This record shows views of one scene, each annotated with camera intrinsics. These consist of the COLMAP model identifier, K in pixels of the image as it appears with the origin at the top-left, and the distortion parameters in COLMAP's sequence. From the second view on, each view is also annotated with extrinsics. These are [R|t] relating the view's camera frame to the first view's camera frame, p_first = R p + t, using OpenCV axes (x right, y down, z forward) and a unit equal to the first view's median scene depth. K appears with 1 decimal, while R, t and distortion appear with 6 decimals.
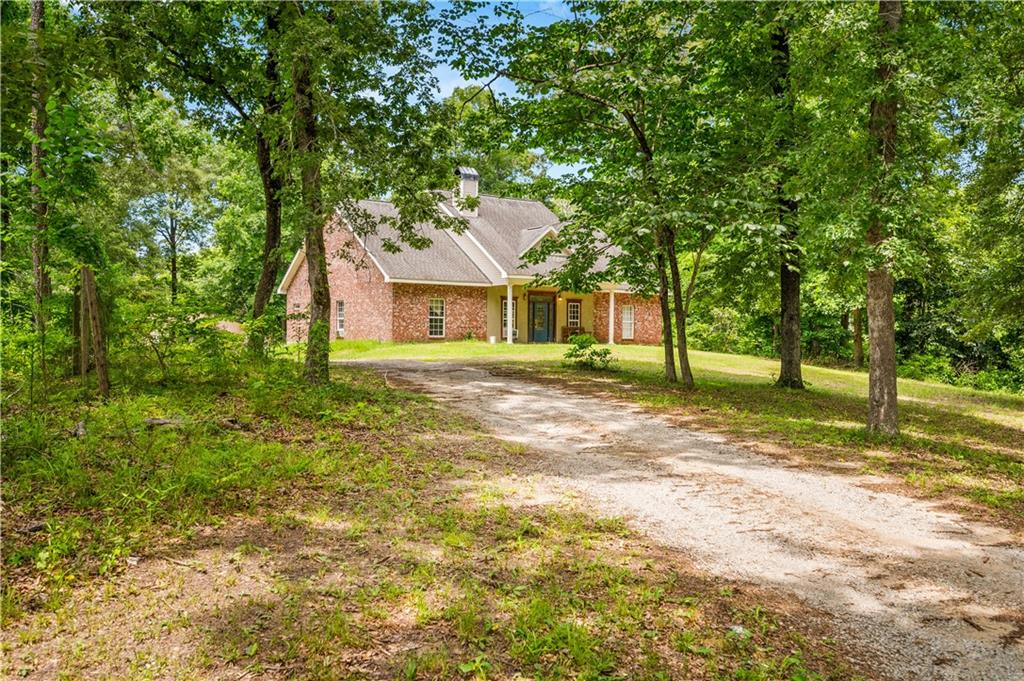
lens RADIAL K [[886.4, 0, 512.7], [0, 886.4, 334.1], [0, 0, 1]] dist [-0.009651, -0.000333]
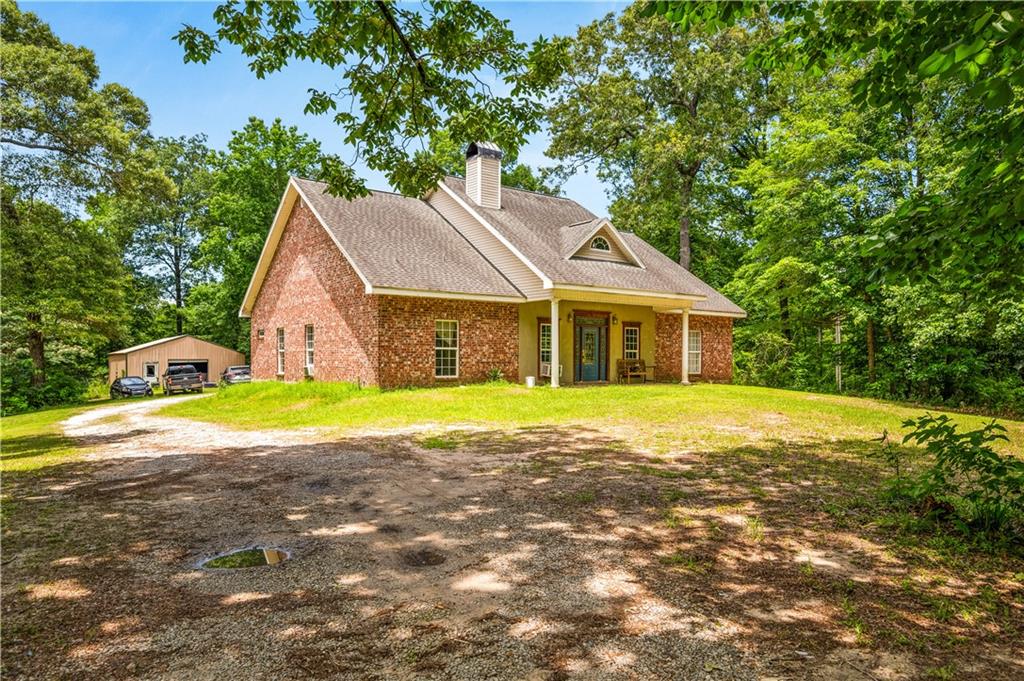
lens RADIAL K [[649.5, 0, 510.2], [0, 649.5, 349.1], [0, 0, 1]] dist [0.005487, 0.000076]
pose [[0.999678, -0.003428, 0.025160, -0.049246], [0.003636, 0.999960, -0.008213, -0.014010], [-0.025130, 0.008302, 0.999650, 0.502981]]
